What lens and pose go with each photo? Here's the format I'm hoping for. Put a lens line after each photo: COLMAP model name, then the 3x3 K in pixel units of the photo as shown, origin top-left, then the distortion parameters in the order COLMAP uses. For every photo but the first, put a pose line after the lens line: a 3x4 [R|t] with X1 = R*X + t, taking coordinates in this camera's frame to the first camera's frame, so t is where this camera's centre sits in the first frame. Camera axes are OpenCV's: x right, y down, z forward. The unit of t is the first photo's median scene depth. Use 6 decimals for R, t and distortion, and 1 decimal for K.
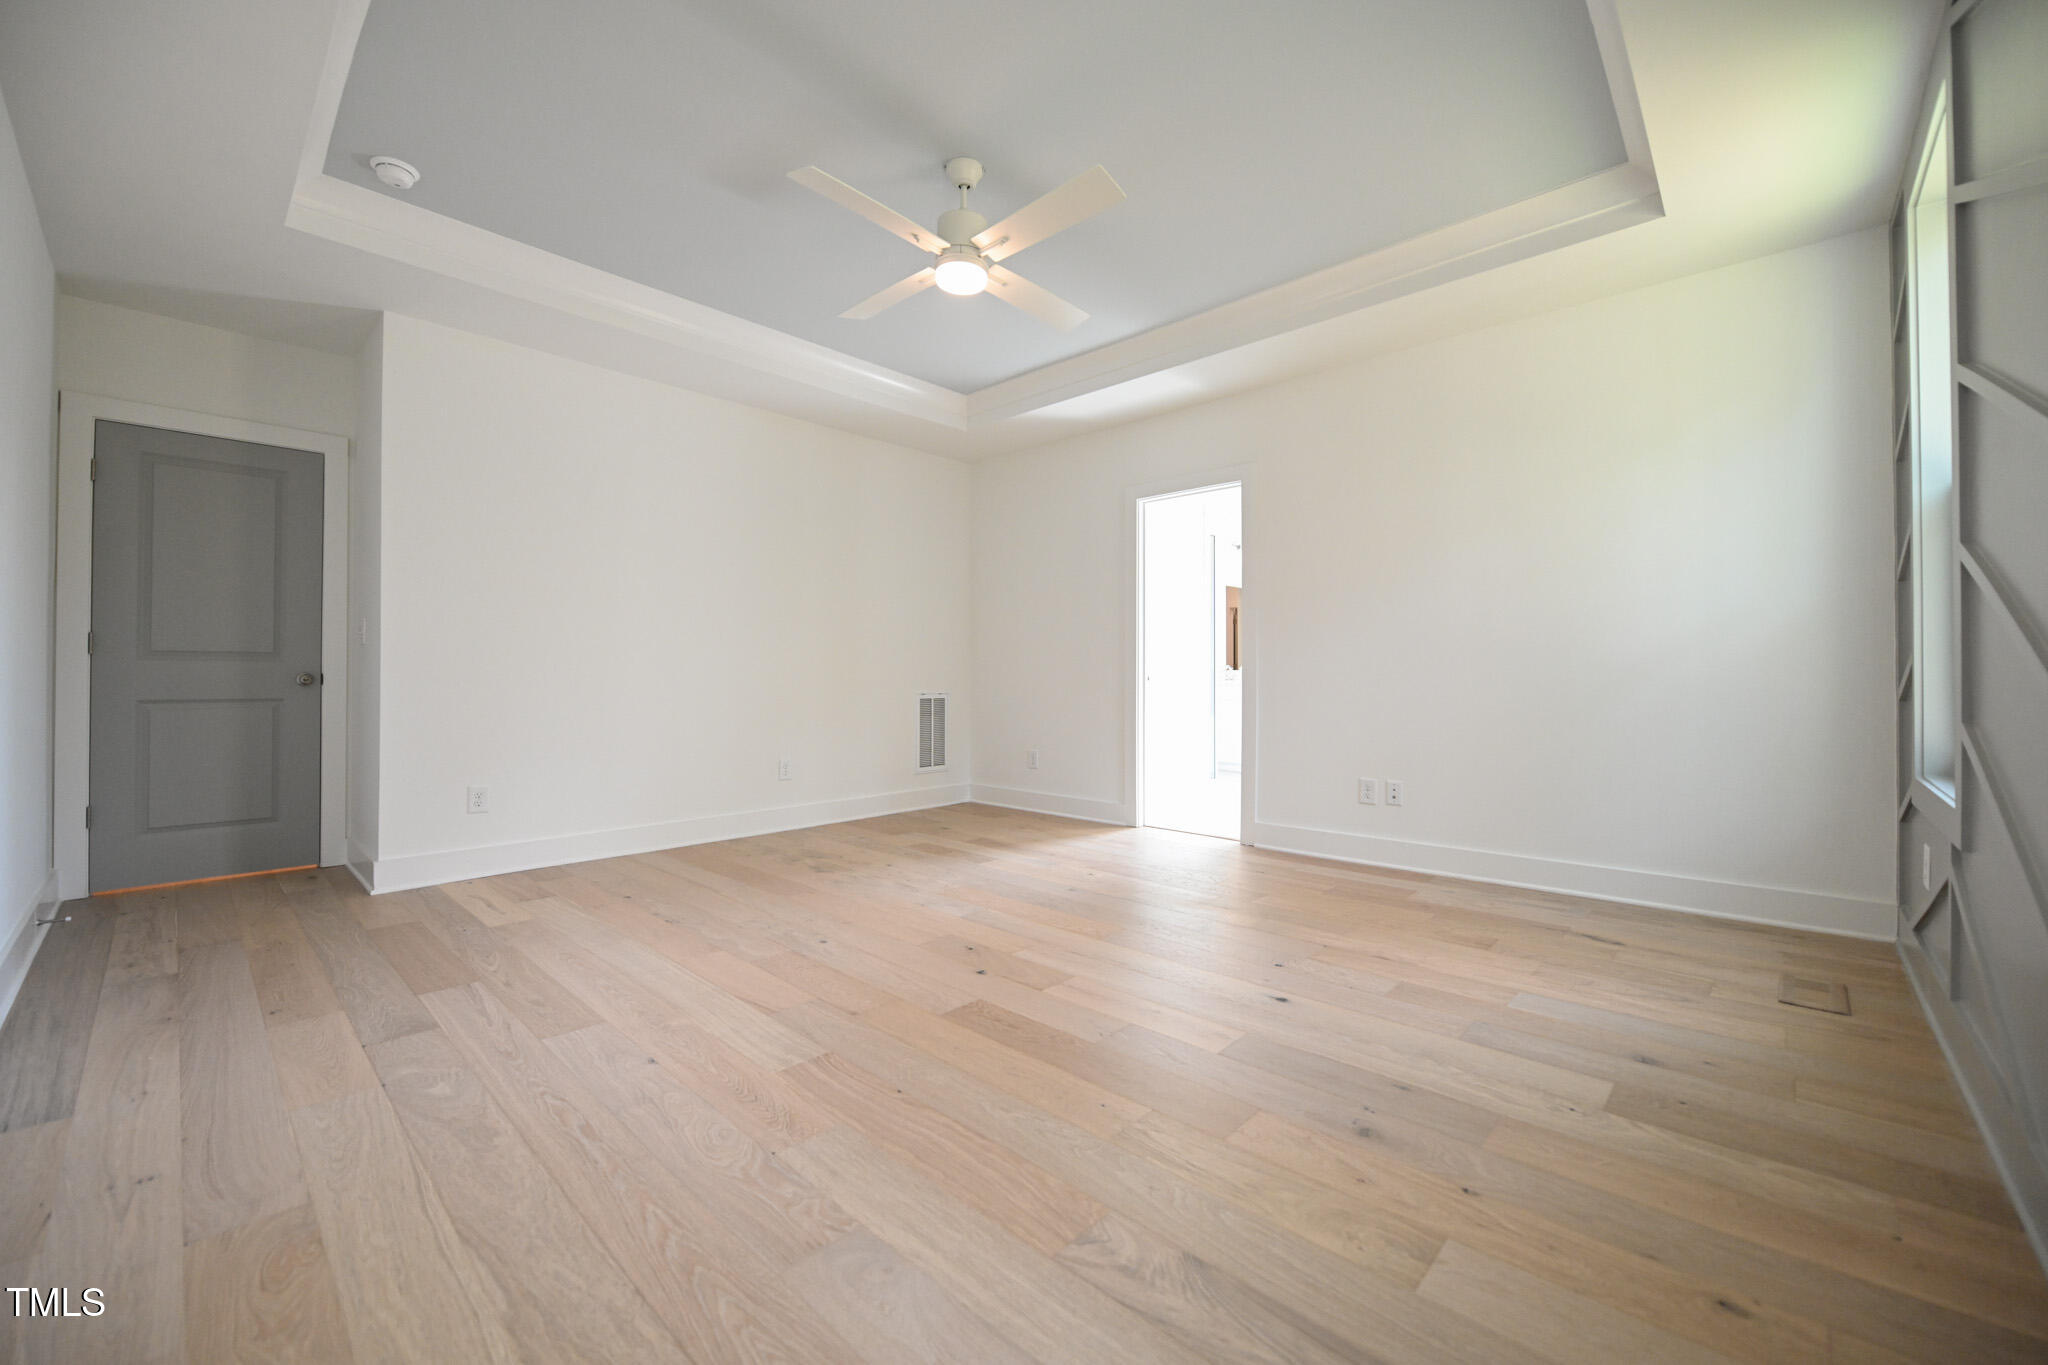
lens RADIAL K [[810.9, 0, 1025.5], [0, 810.9, 669.3], [0, 0, 1]] dist [-0.010012, -0.000371]
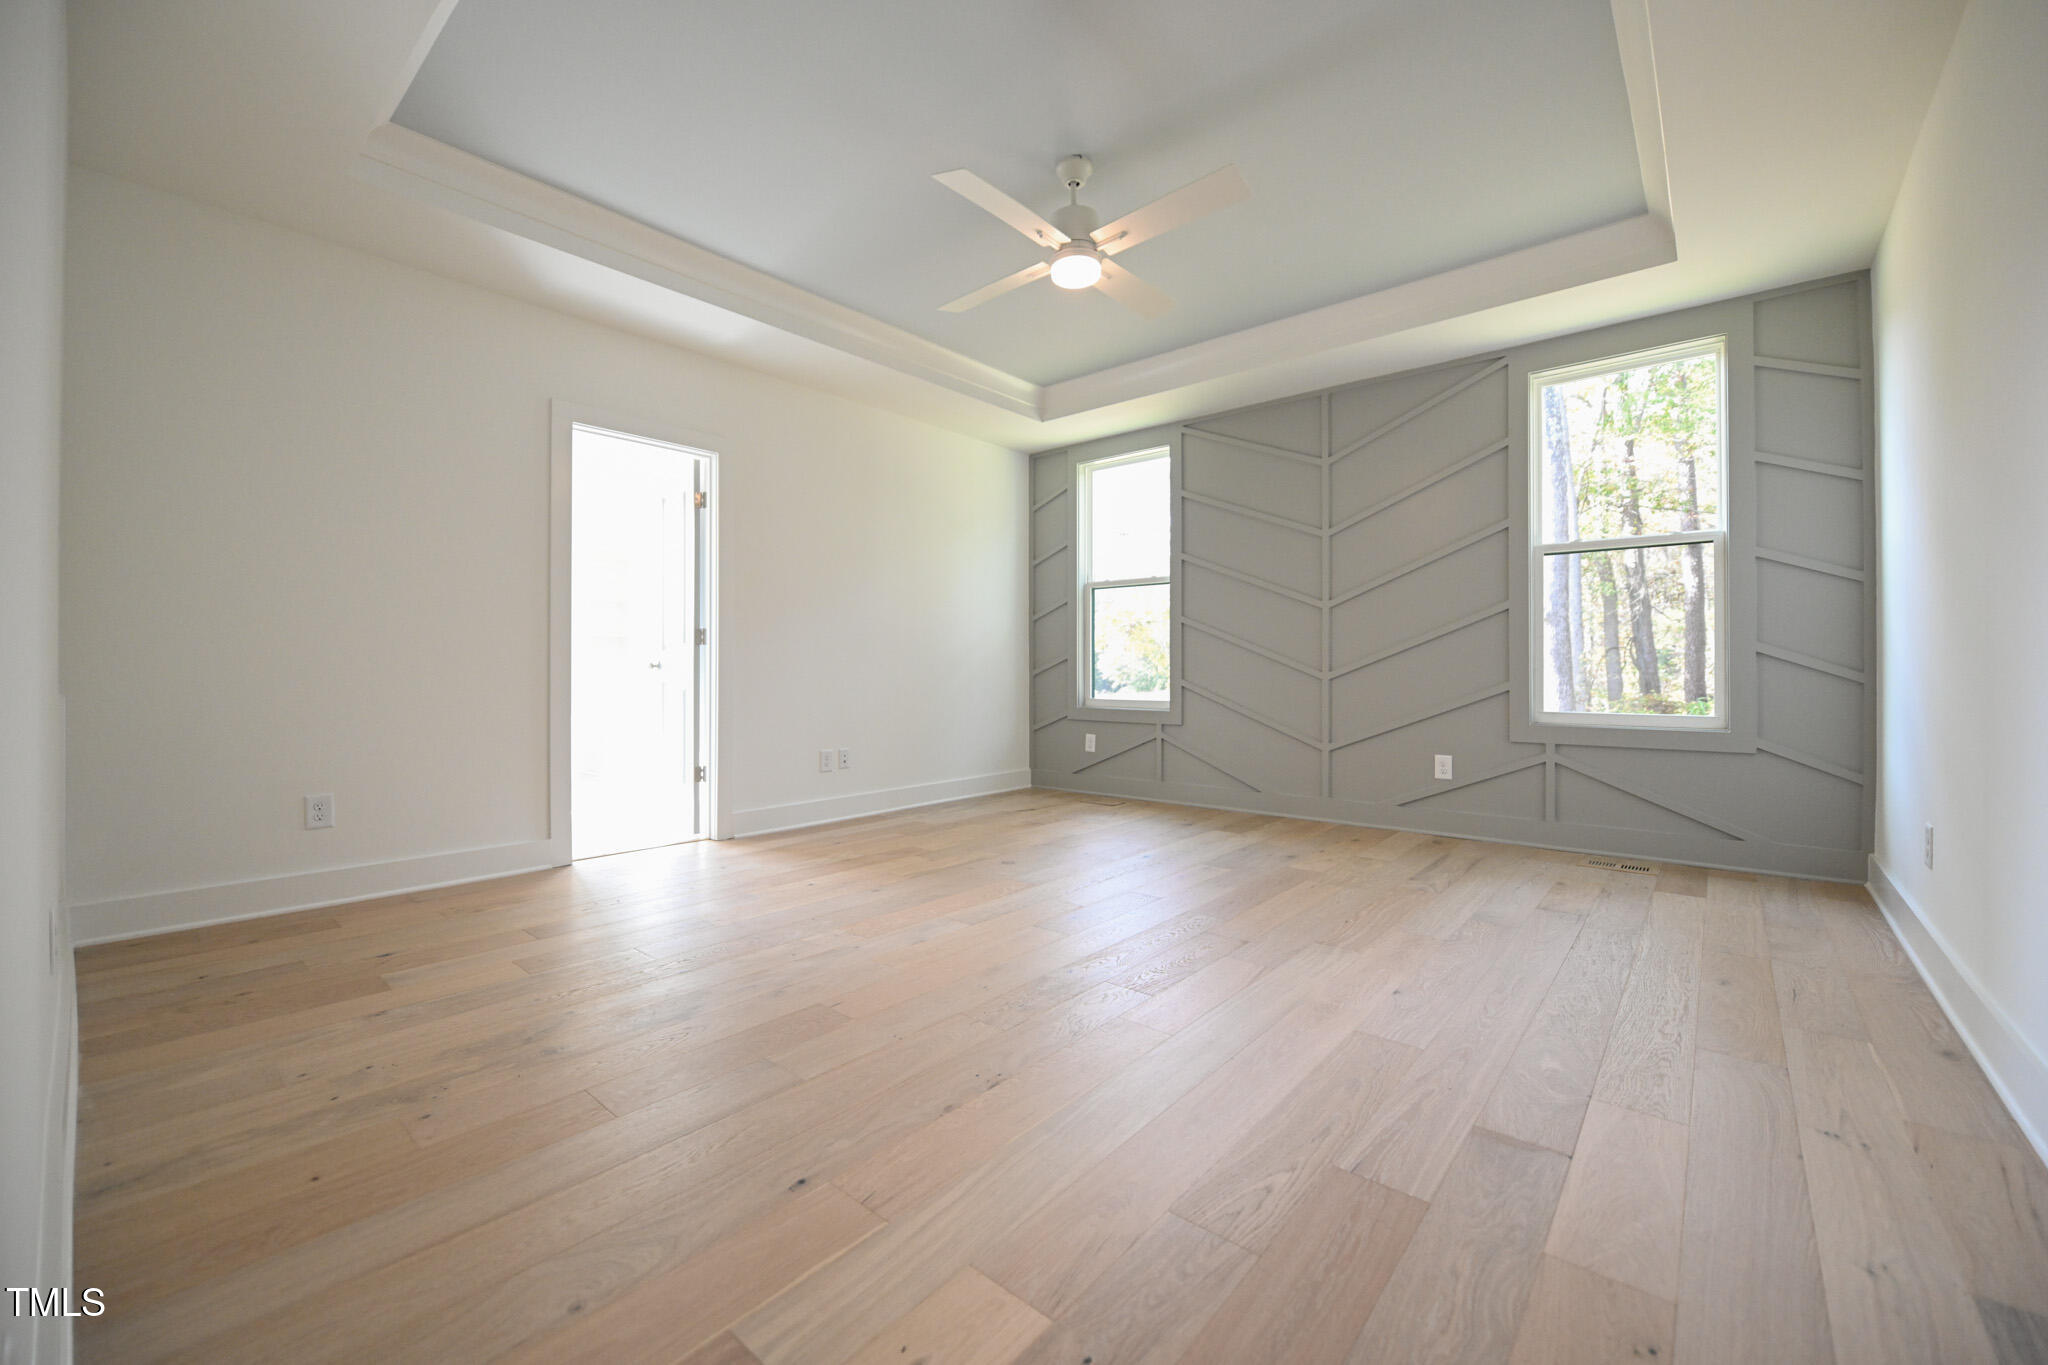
lens RADIAL K [[810.9, 0, 1025.5], [0, 810.9, 669.3], [0, 0, 1]] dist [-0.010012, -0.000371]
pose [[-0.045850, 0.002112, 0.998946, -1.289247], [-0.008638, 0.999960, -0.002511, 0.031412], [-0.998911, -0.008744, -0.045830, 1.291205]]
